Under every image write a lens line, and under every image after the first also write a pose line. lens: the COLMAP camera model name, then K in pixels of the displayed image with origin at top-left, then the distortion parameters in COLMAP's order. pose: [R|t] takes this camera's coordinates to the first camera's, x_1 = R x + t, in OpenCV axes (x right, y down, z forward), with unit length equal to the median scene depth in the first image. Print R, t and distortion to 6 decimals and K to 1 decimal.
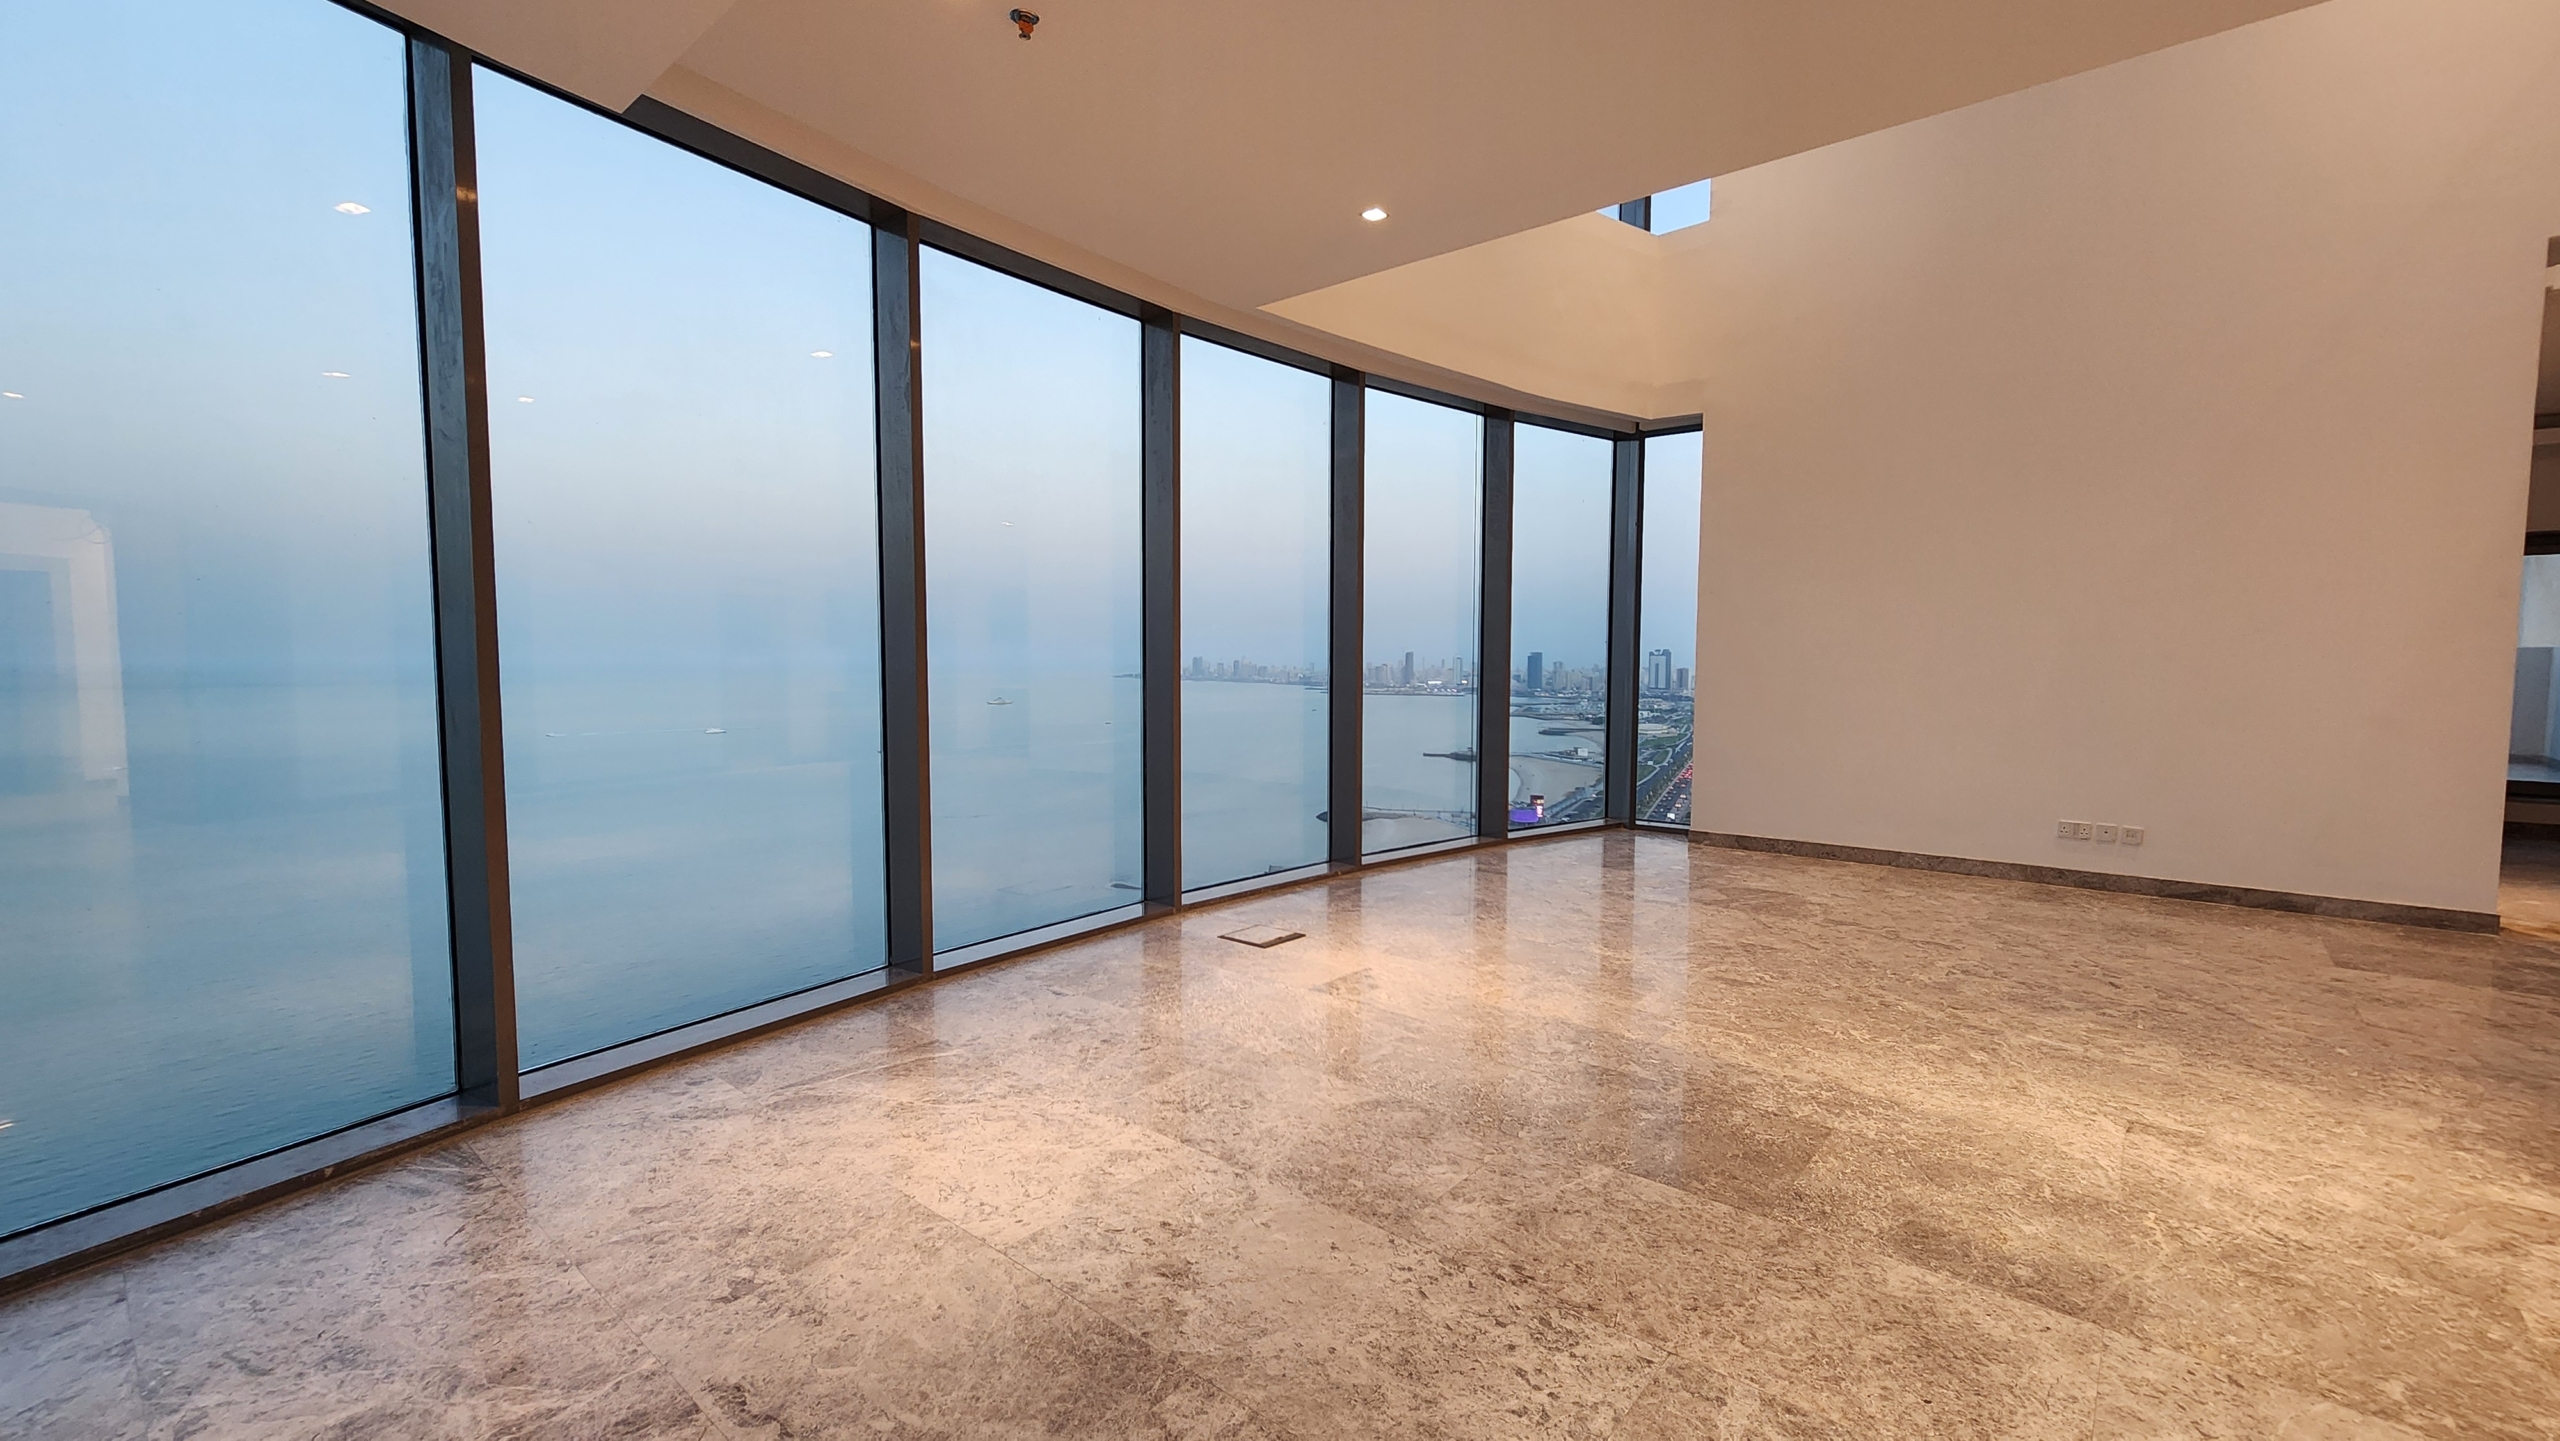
lens RADIAL K [[1053.1, 0, 1280.2], [0, 1053.1, 725.7], [0, 0, 1]] dist [-0.001405, -0.000200]
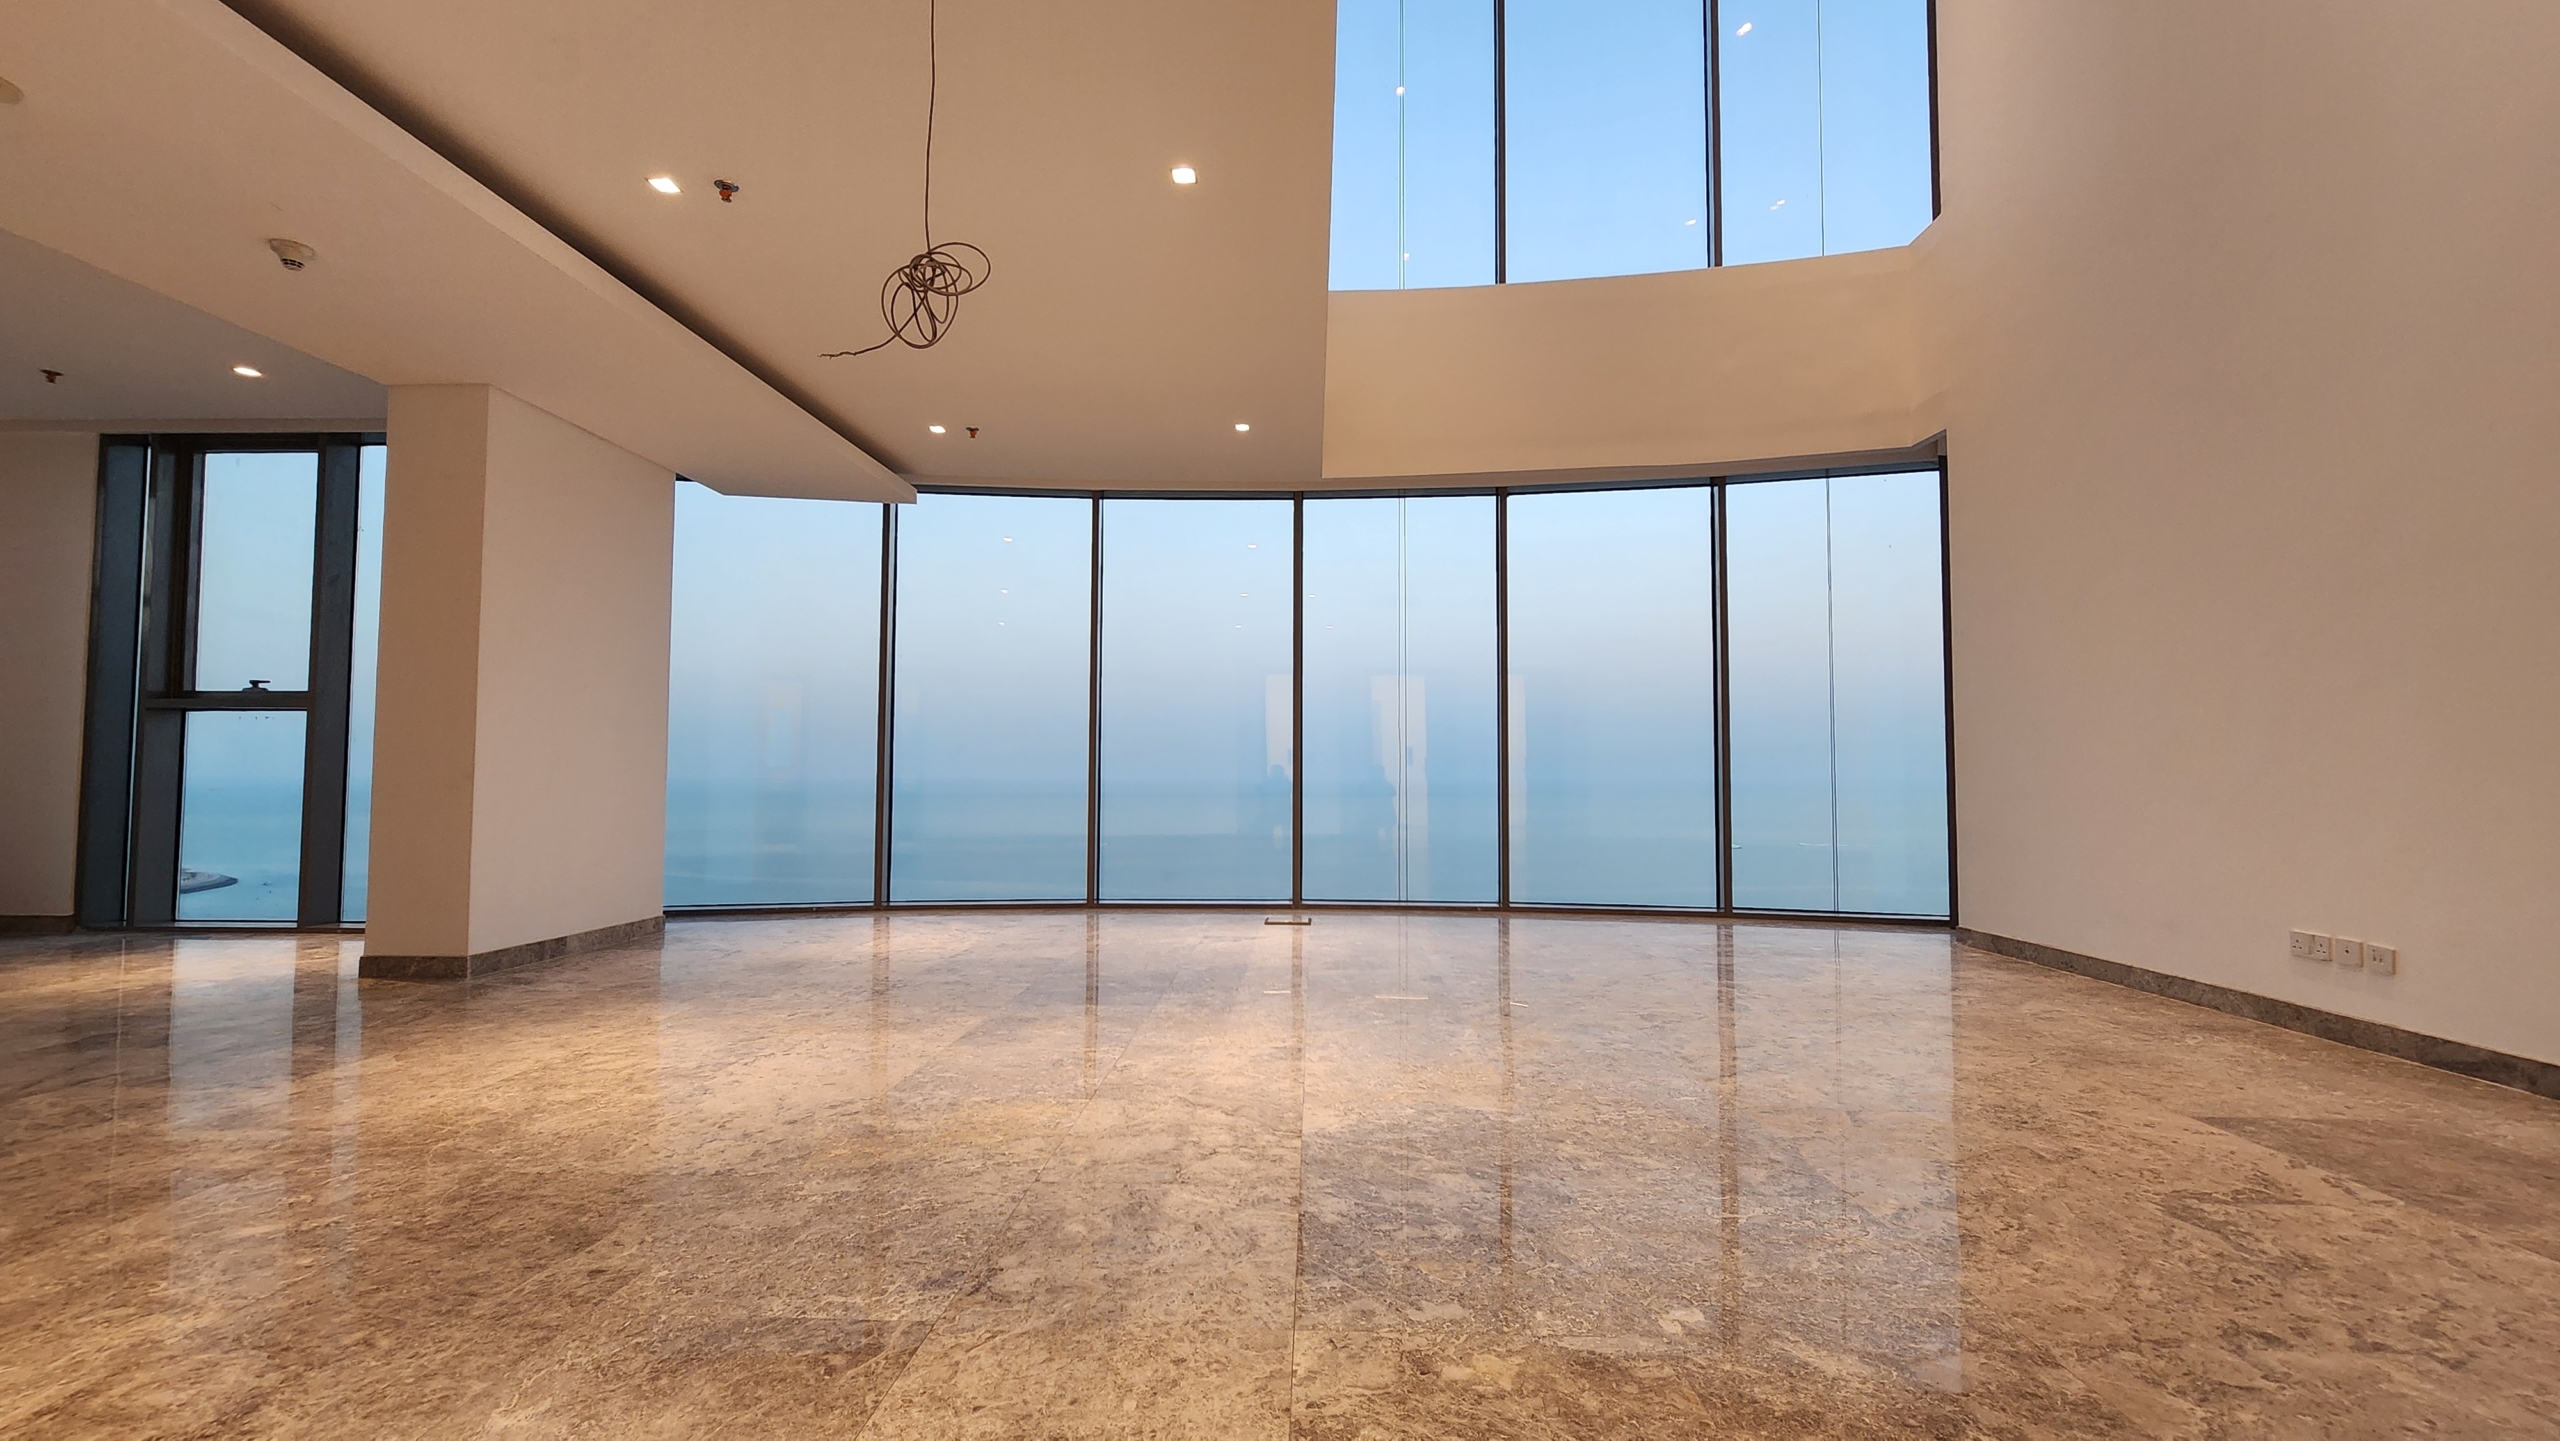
lens RADIAL K [[1053.1, 0, 1280.6], [0, 1053.1, 723.0], [0, 0, 1]] dist [-0.001405, -0.000200]
pose [[0.610458, -0.041704, -0.790950, 0.883372], [-0.052619, 0.994271, -0.093036, 0.057163], [0.790299, 0.098414, 0.604767, 0.099855]]
